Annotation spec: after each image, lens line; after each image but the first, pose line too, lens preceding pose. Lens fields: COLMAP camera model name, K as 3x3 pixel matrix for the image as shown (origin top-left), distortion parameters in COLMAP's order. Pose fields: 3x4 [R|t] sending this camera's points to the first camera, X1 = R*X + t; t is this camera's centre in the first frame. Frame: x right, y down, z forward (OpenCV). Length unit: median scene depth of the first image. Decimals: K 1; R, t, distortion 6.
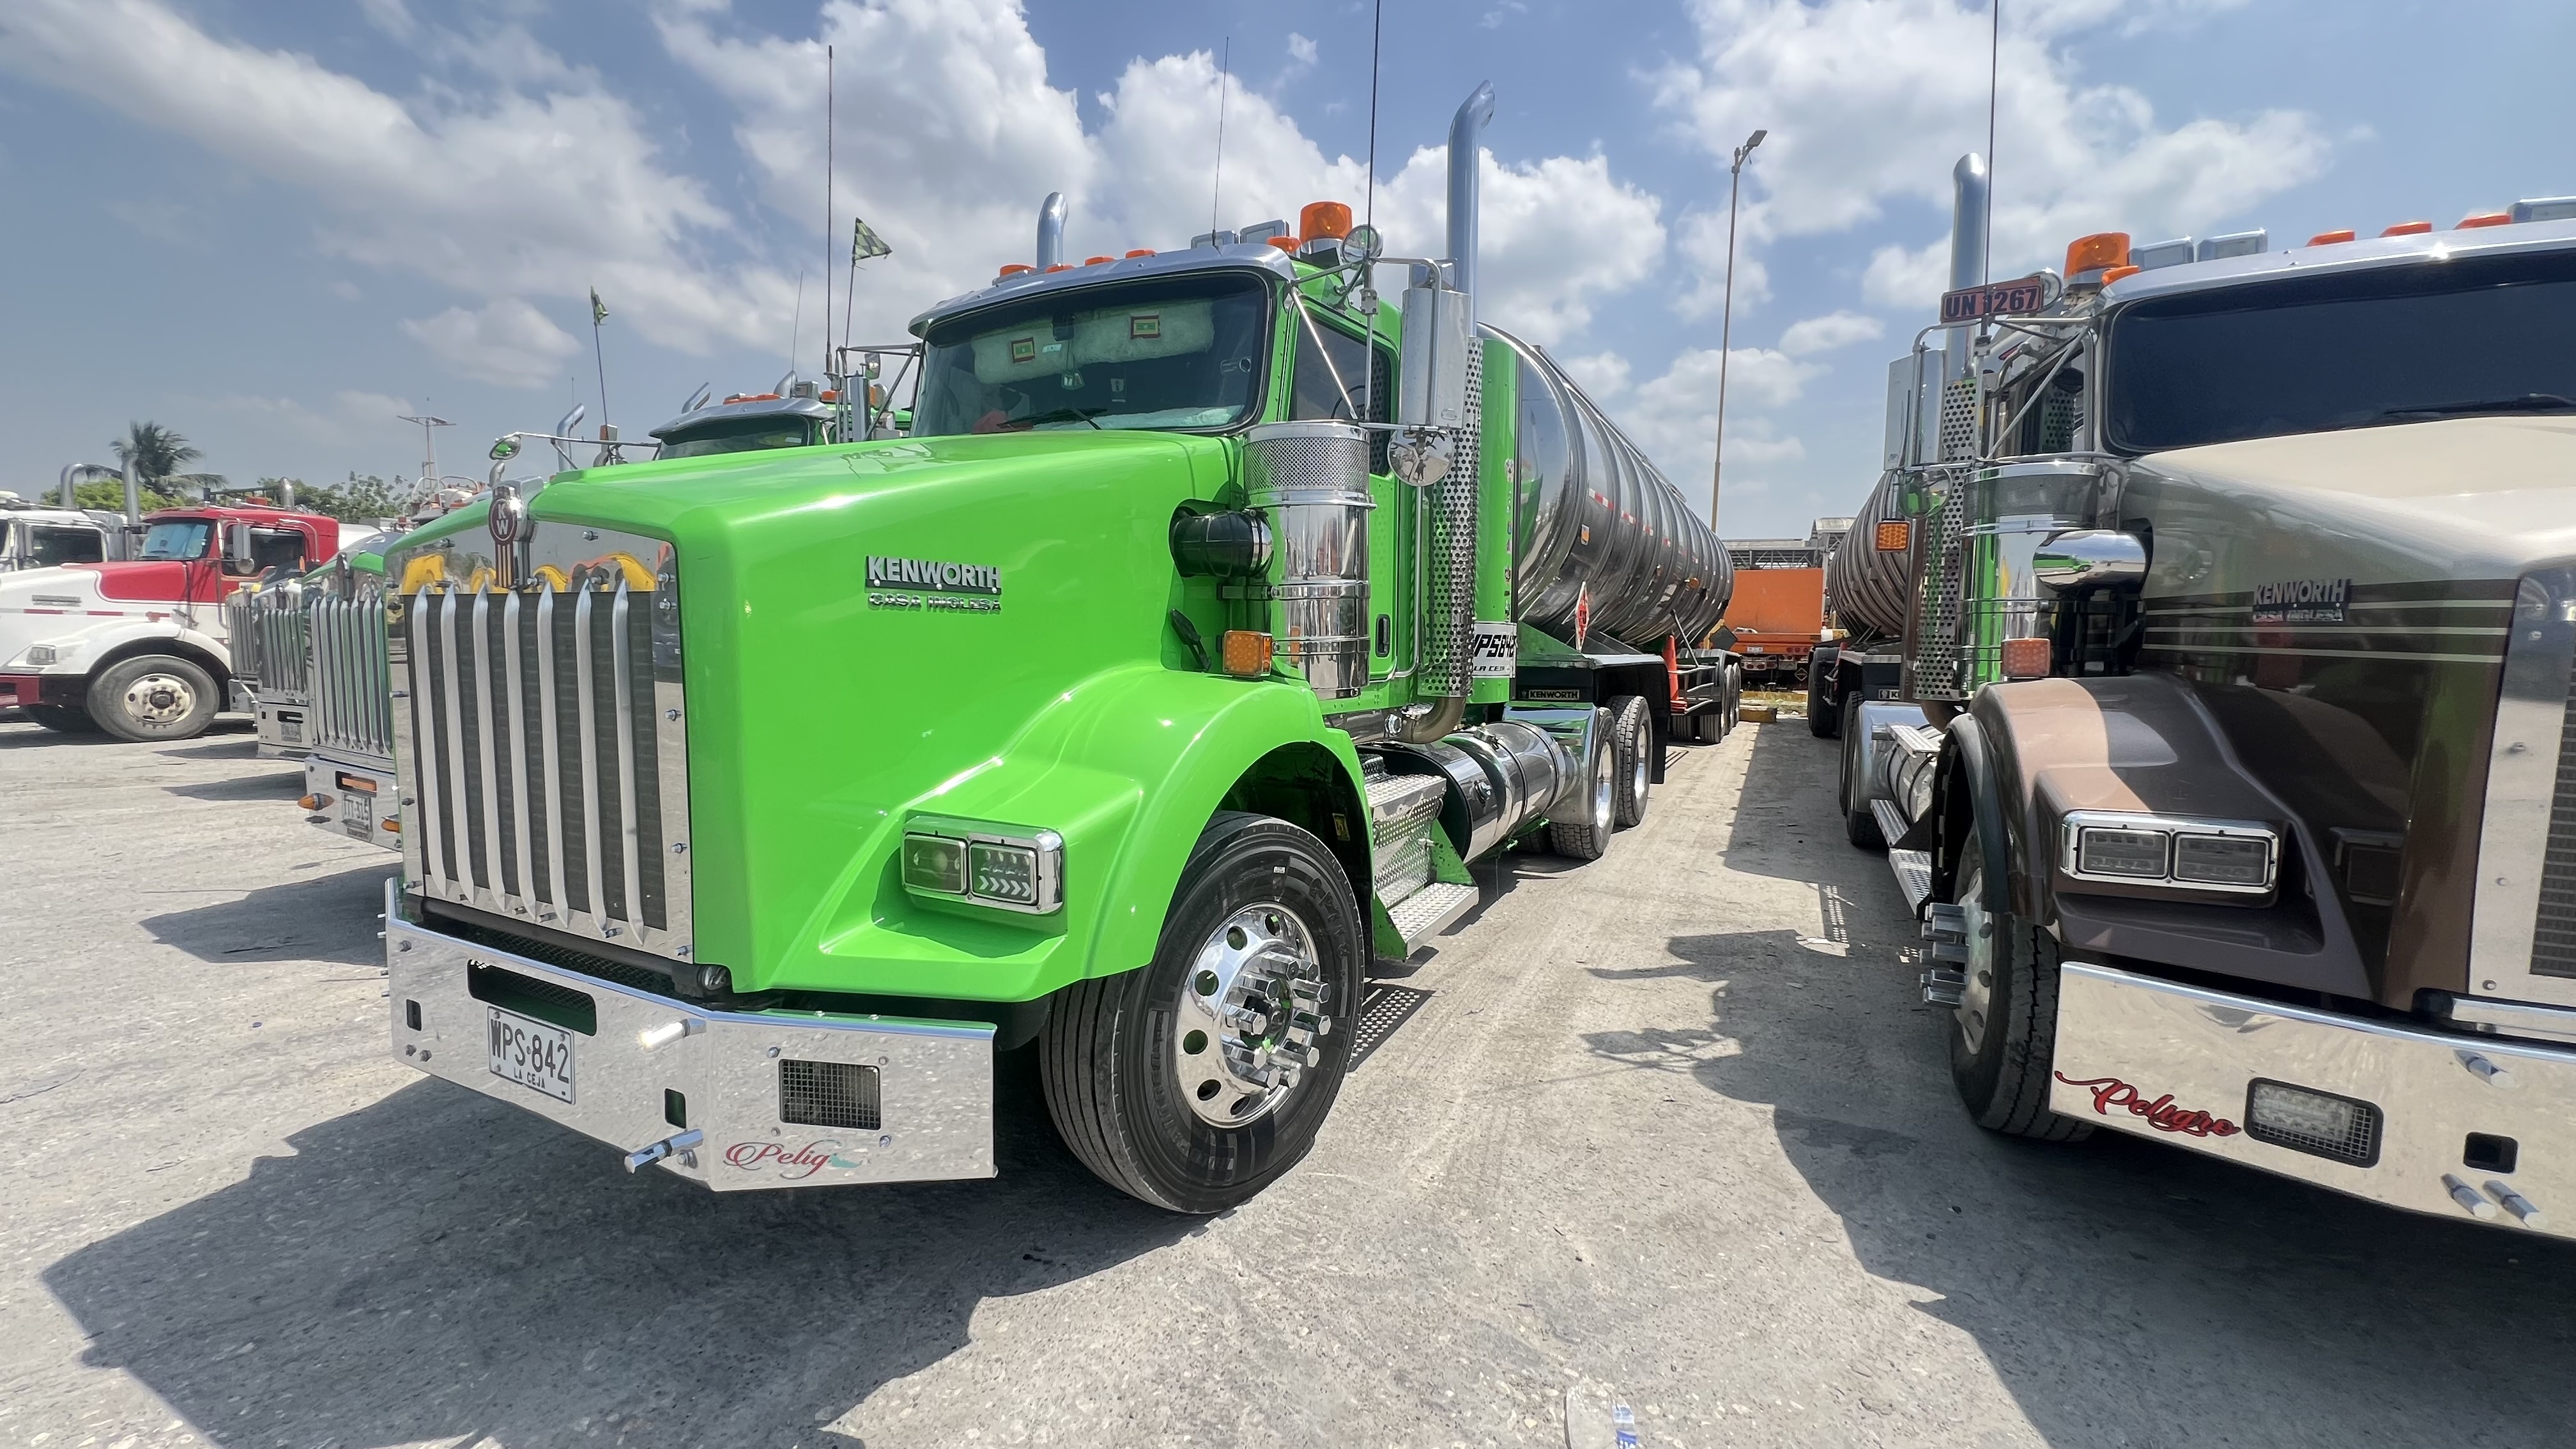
lens RADIAL K [[1039.1, 0, 1271.6], [0, 1039.1, 725.3], [0, 0, 1]] dist [0.001030, 0.000279]
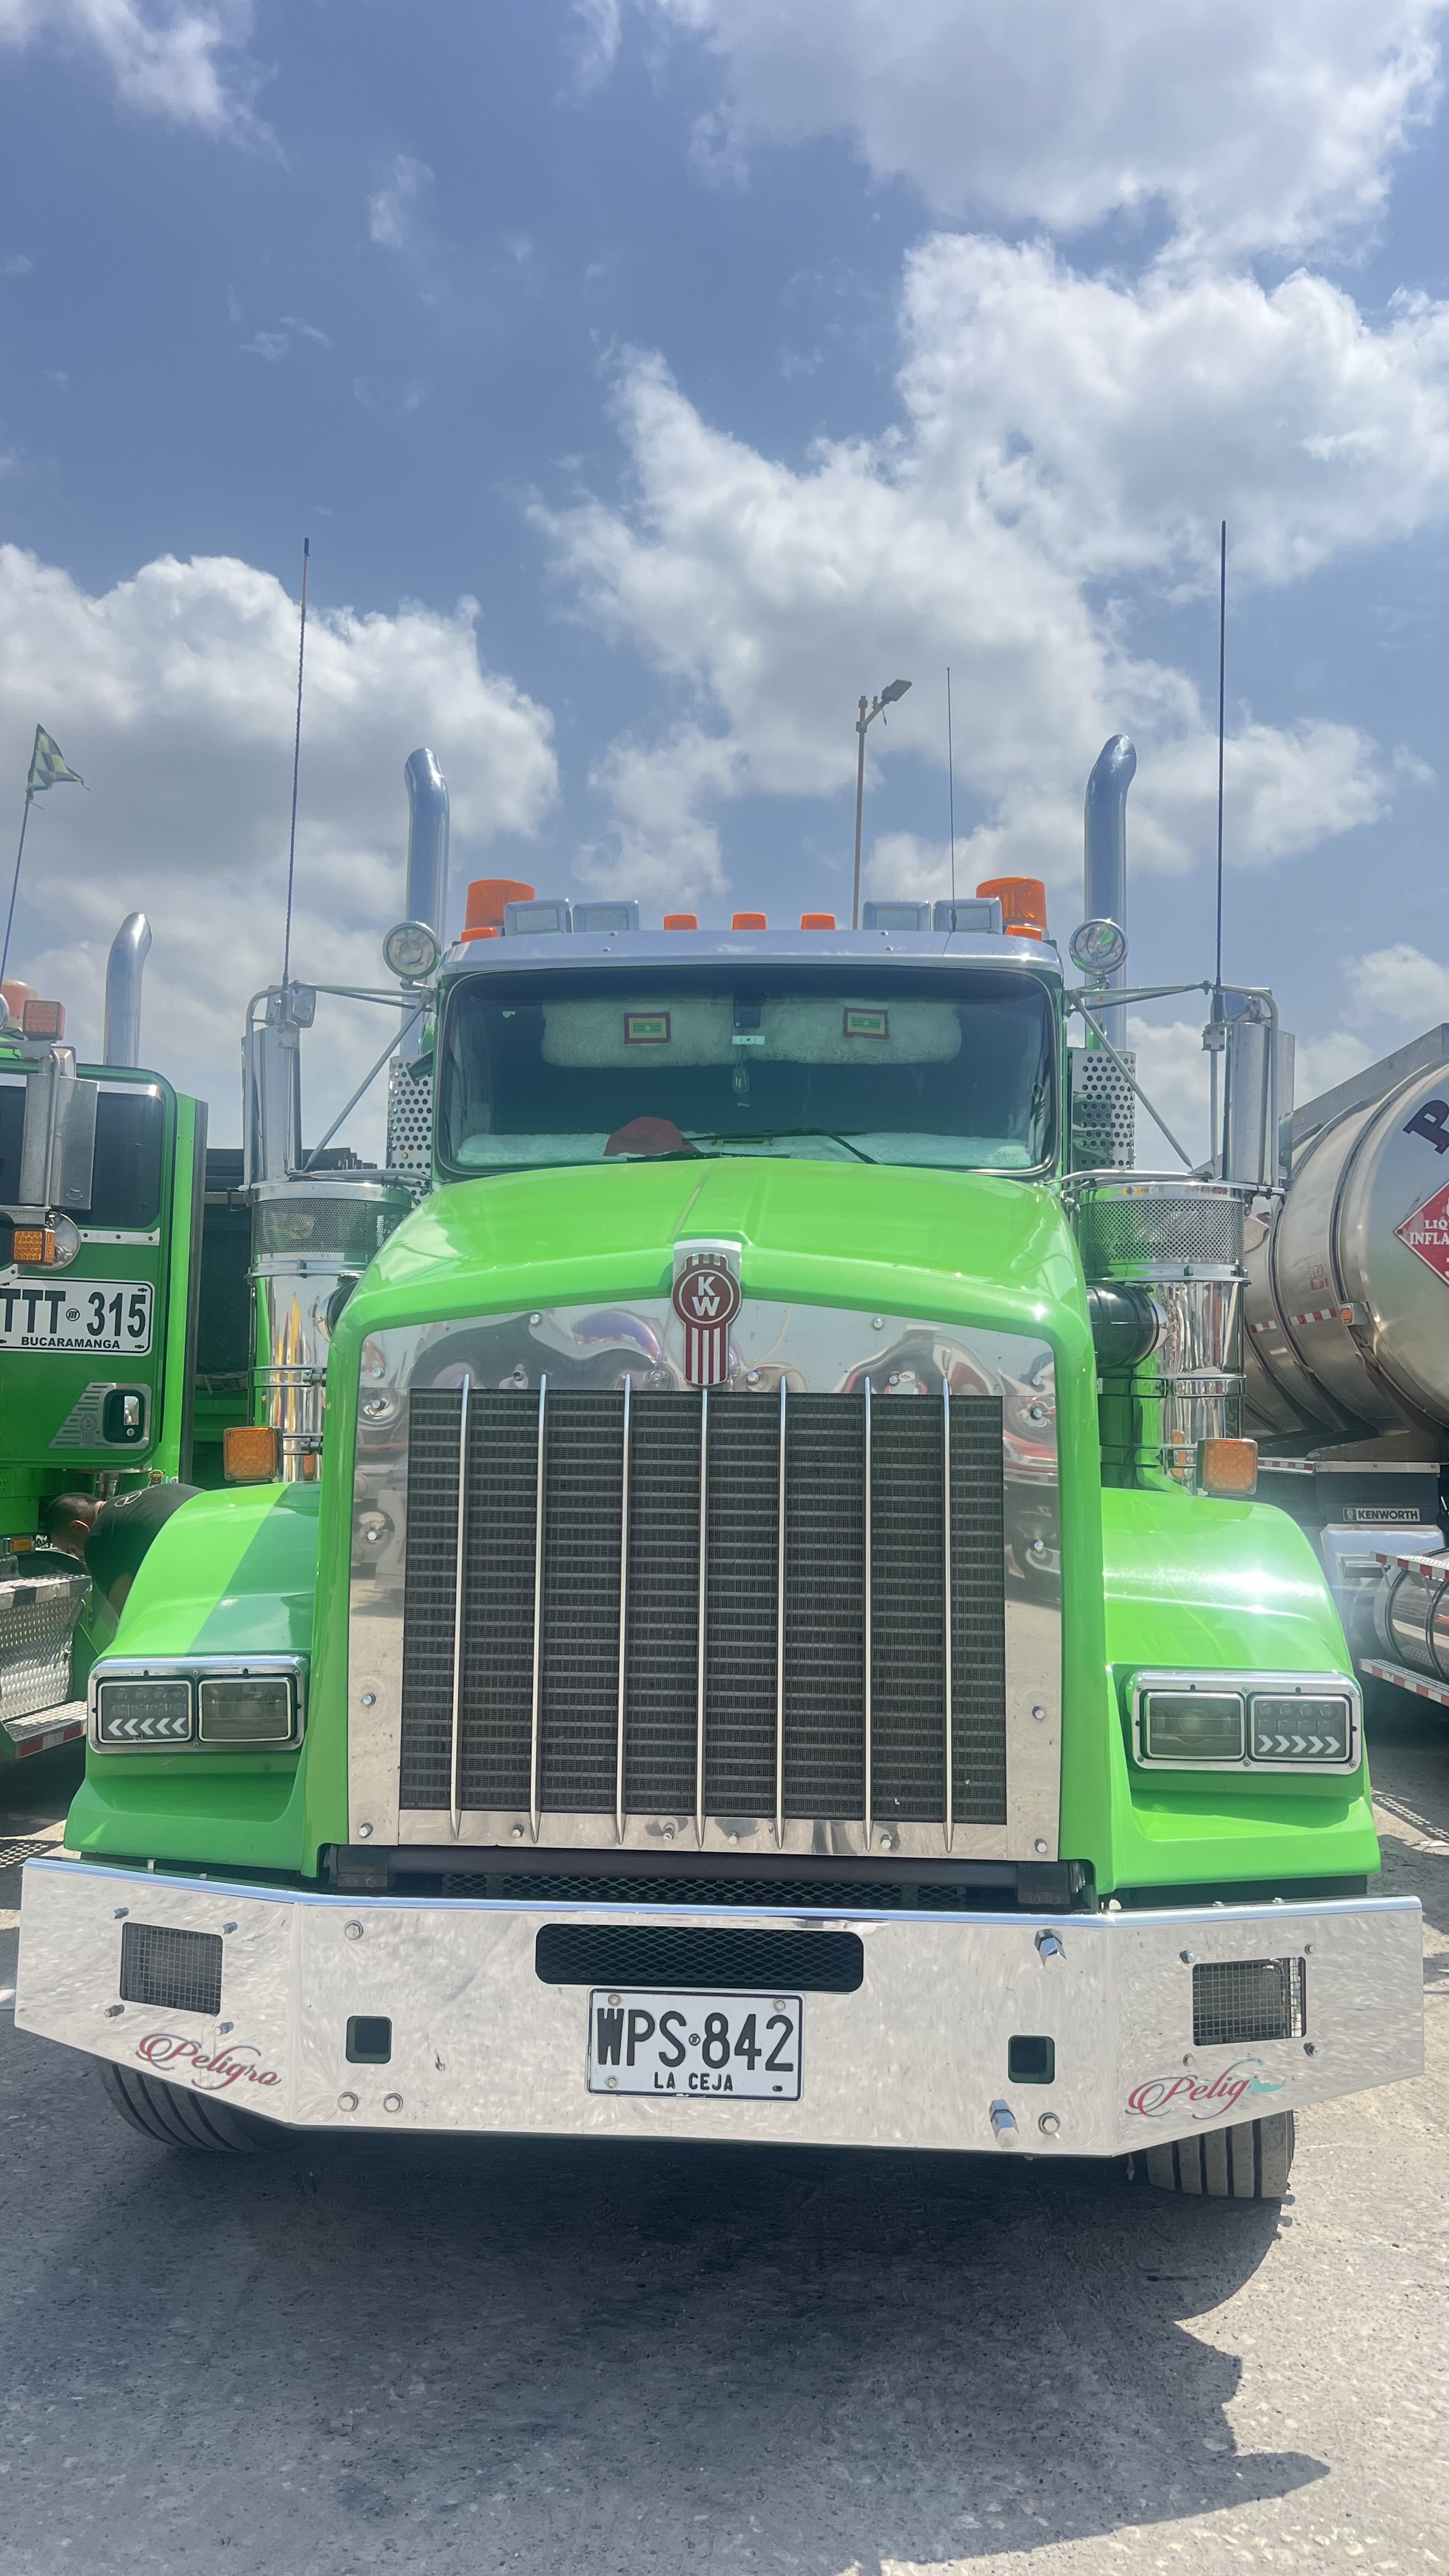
lens RADIAL K [[1951.8, 0, 708.0], [0, 1951.8, 1275.0], [0, 0, 1]] dist [0.039102, -0.055371]
pose [[0.905247, 0.035775, 0.423376, -1.189957], [0.033776, 0.987236, -0.155639, 0.008521], [-0.423540, 0.155192, 0.892485, -0.246373]]
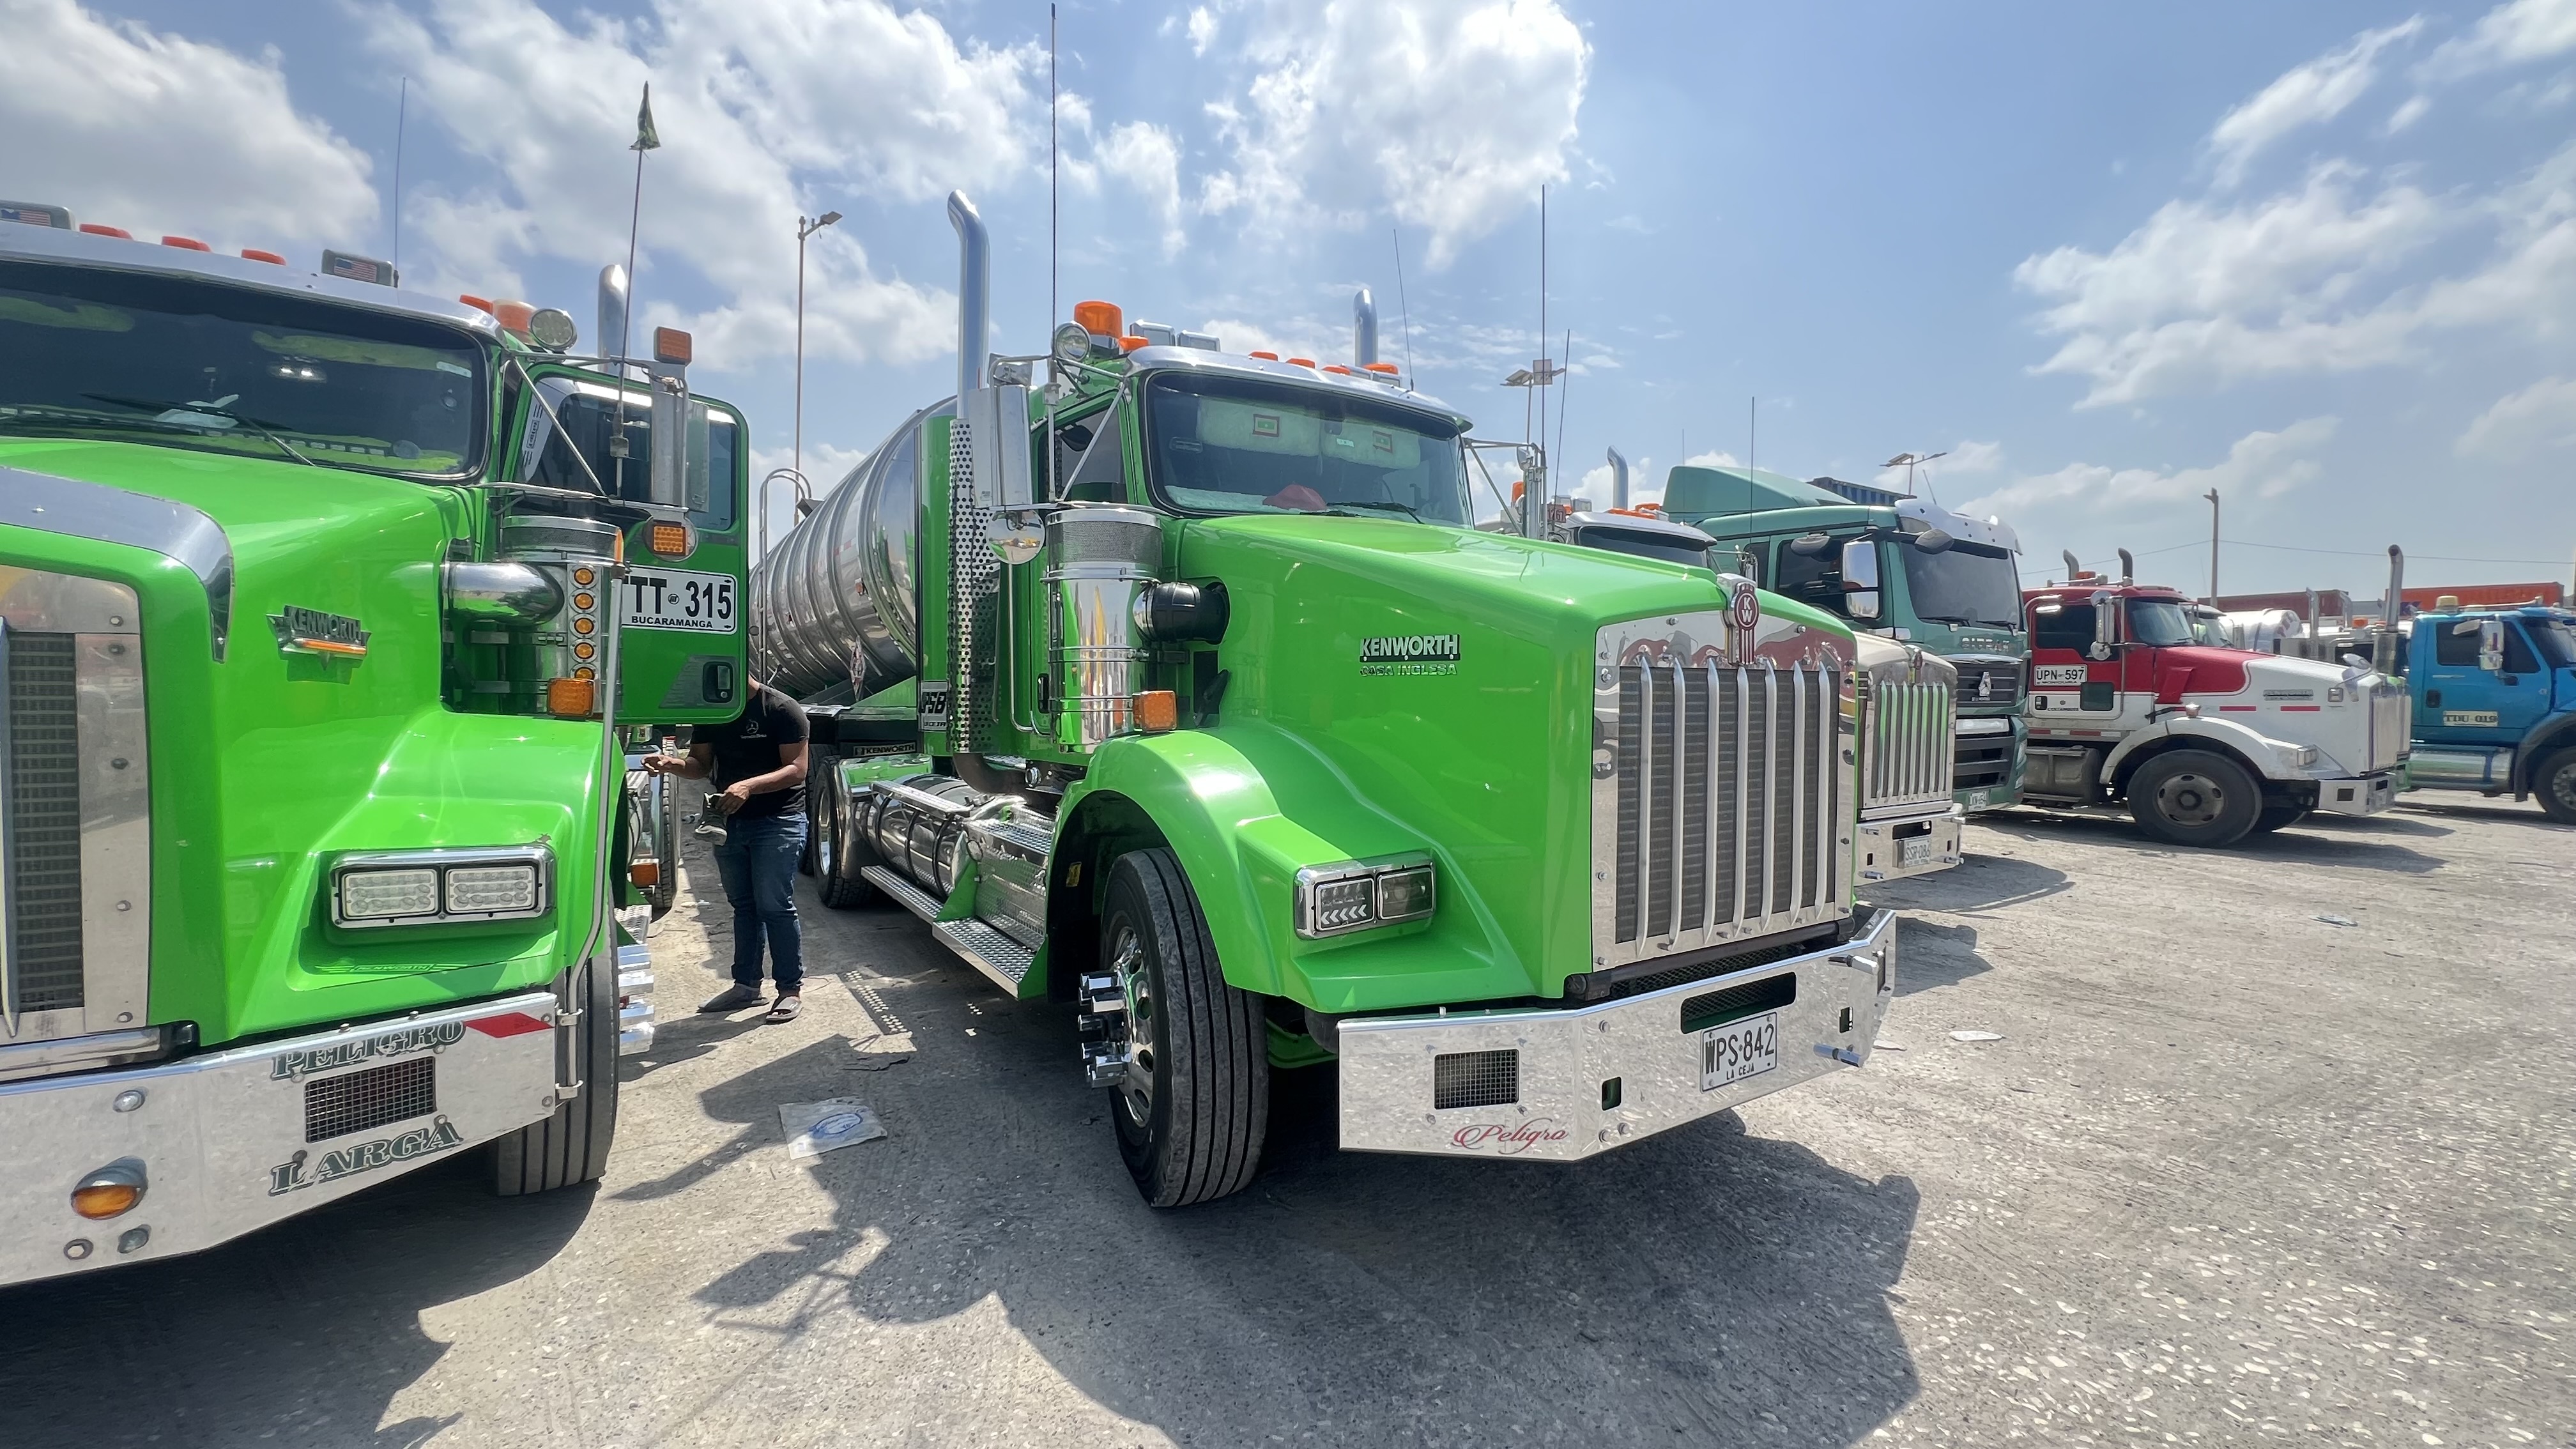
lens RADIAL K [[1047.1, 0, 1288.0], [0, 1047.1, 724.5], [0, 0, 1]] dist [-0.000328, -0.000143]
pose [[0.482312, -0.038835, 0.875138, -1.857765], [0.080005, 0.996794, 0.000141, -0.093199], [-0.872338, 0.069948, 0.483873, 0.782387]]
